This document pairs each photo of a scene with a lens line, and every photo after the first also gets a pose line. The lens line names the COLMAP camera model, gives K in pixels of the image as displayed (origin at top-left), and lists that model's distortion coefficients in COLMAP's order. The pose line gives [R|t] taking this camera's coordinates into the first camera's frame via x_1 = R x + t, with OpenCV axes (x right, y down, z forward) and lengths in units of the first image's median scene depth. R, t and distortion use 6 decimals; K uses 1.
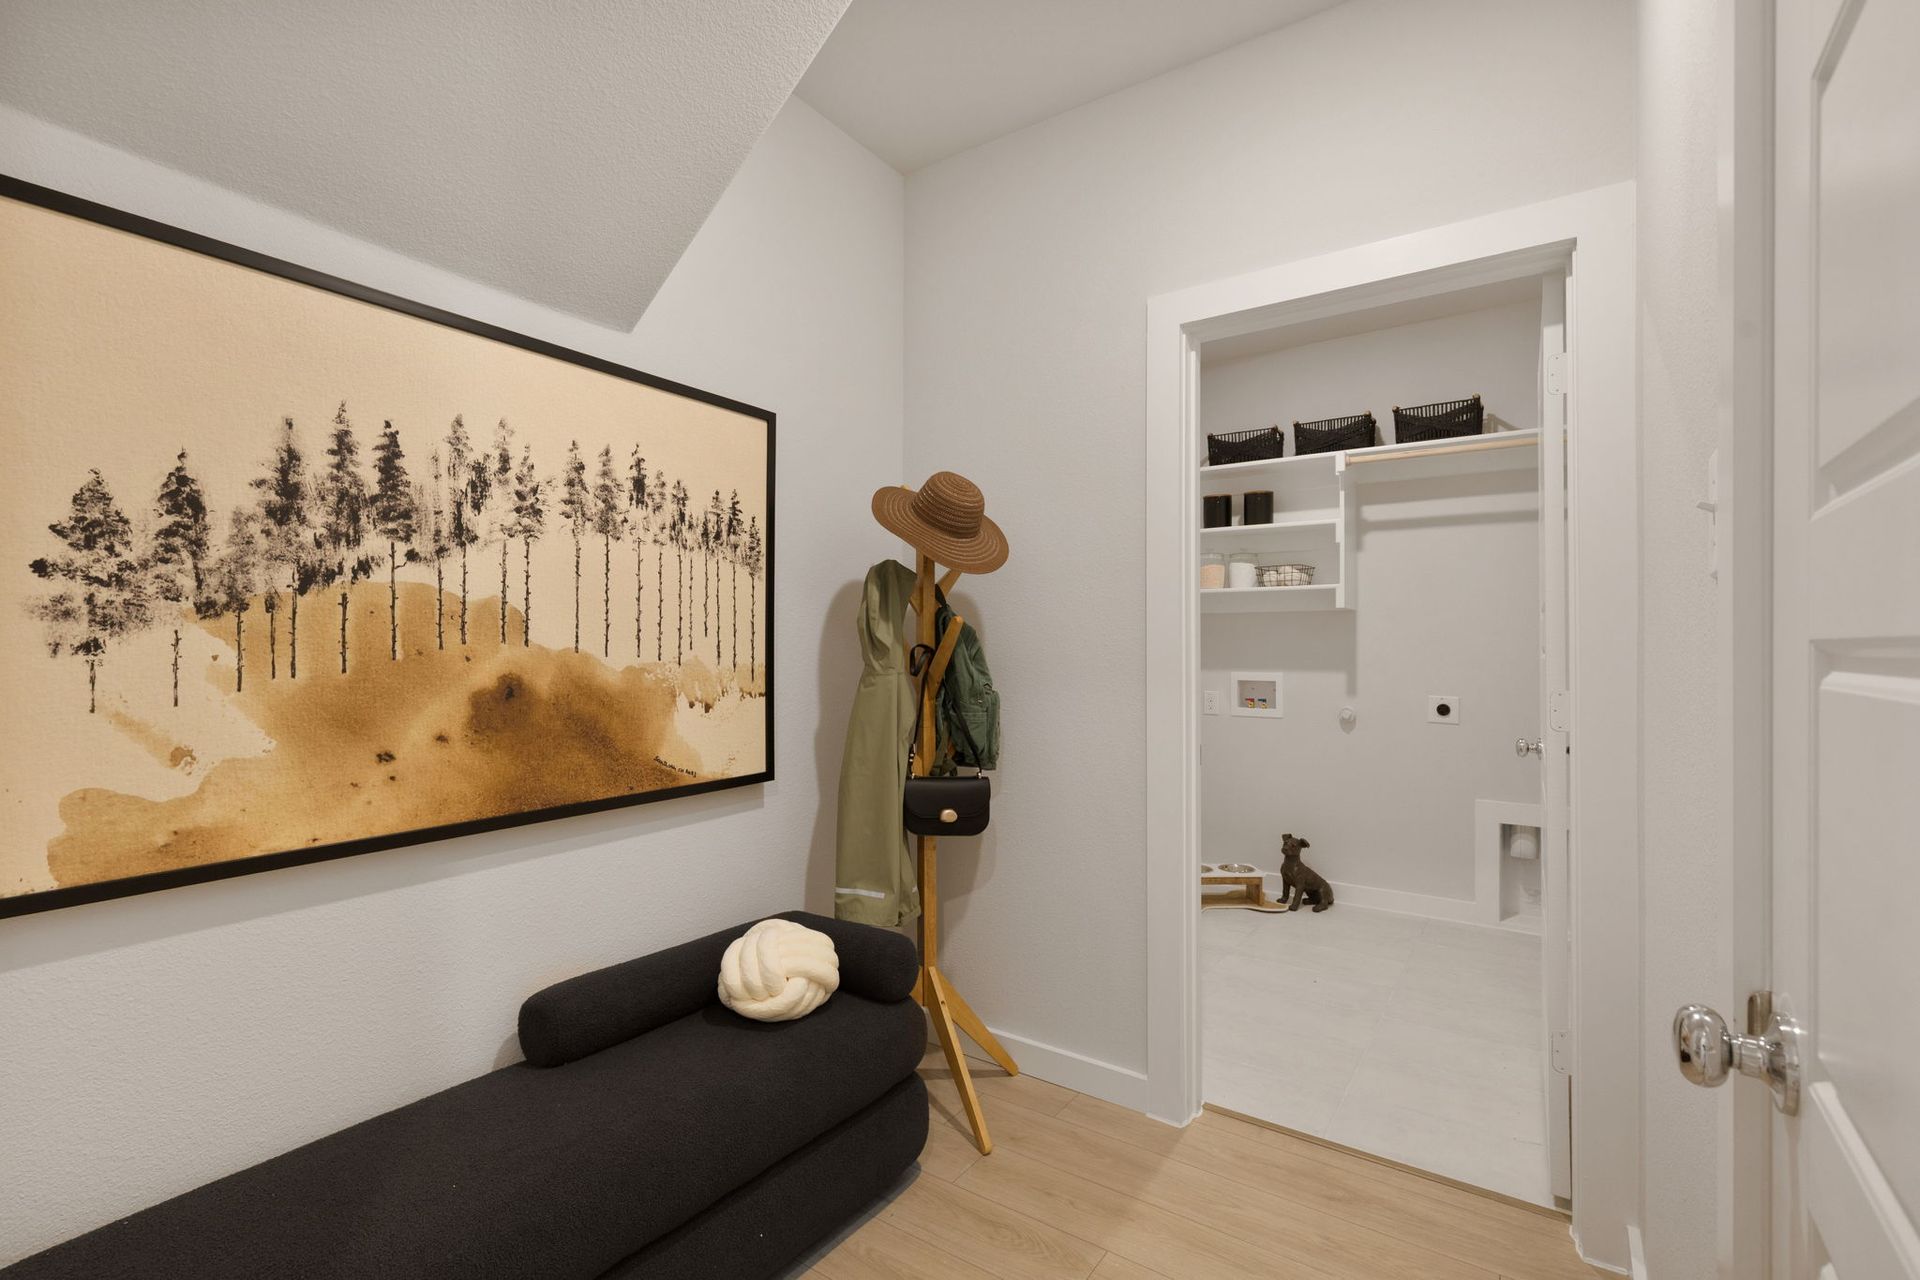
lens RADIAL K [[866.0, 0, 958.0], [0, 866.0, 634.0], [0, 0, 1]] dist [0.004276, -0.001697]
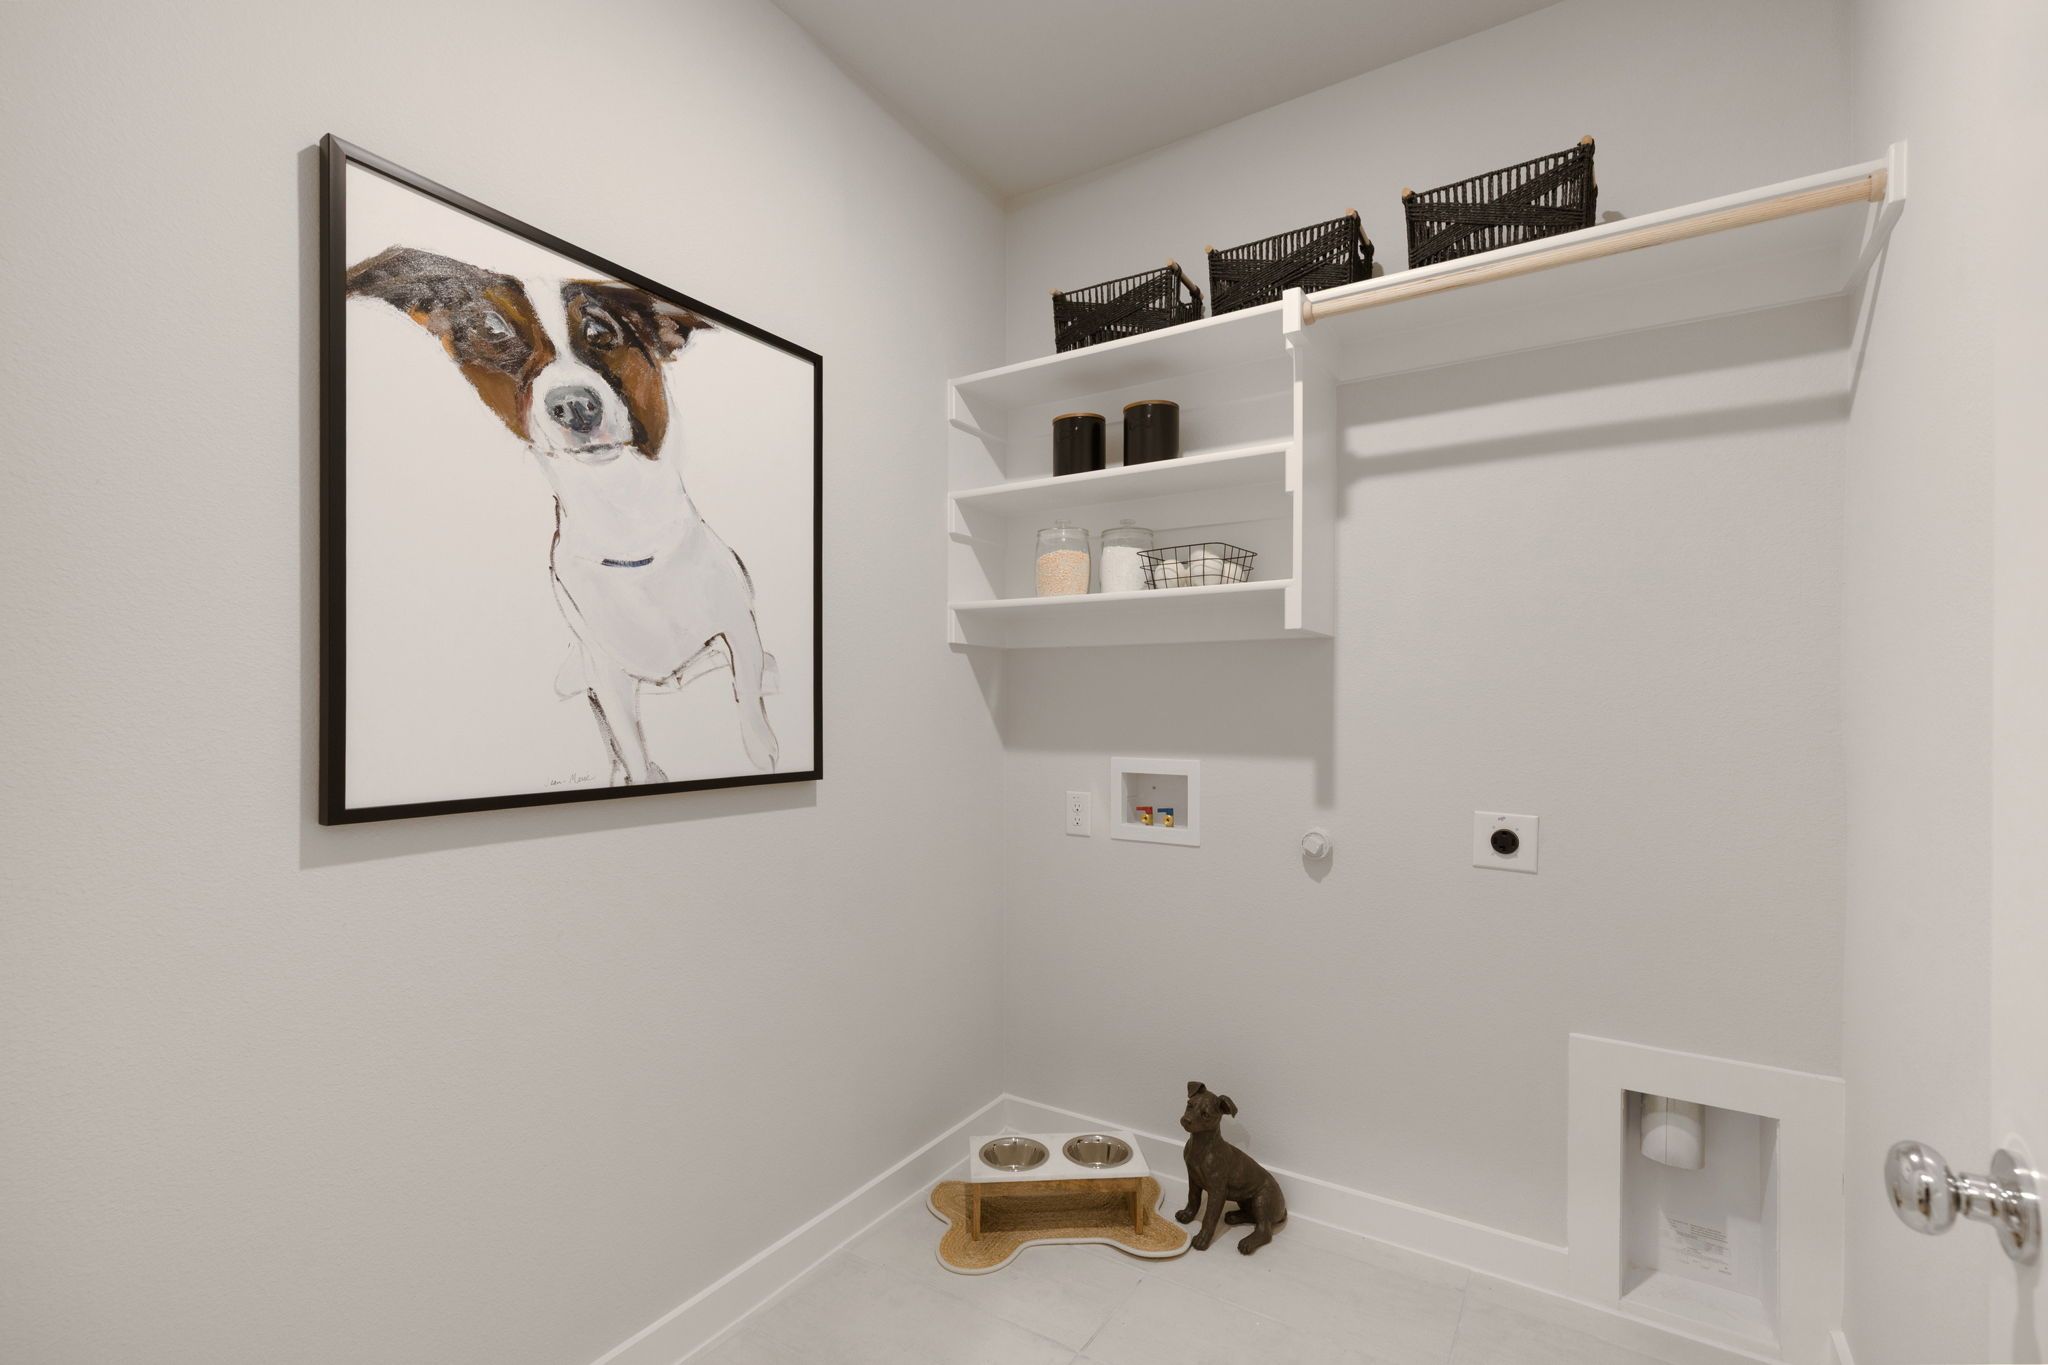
lens RADIAL K [[923.7, 0, 1025.6], [0, 923.7, 696.8], [0, 0, 1]] dist [0.004276, -0.001697]
pose [[0.999351, 0.000381, 0.036015, 0.263284], [-0.000863, 0.999910, 0.013356, 0.000261], [-0.036006, -0.013379, 0.999262, 0.475400]]
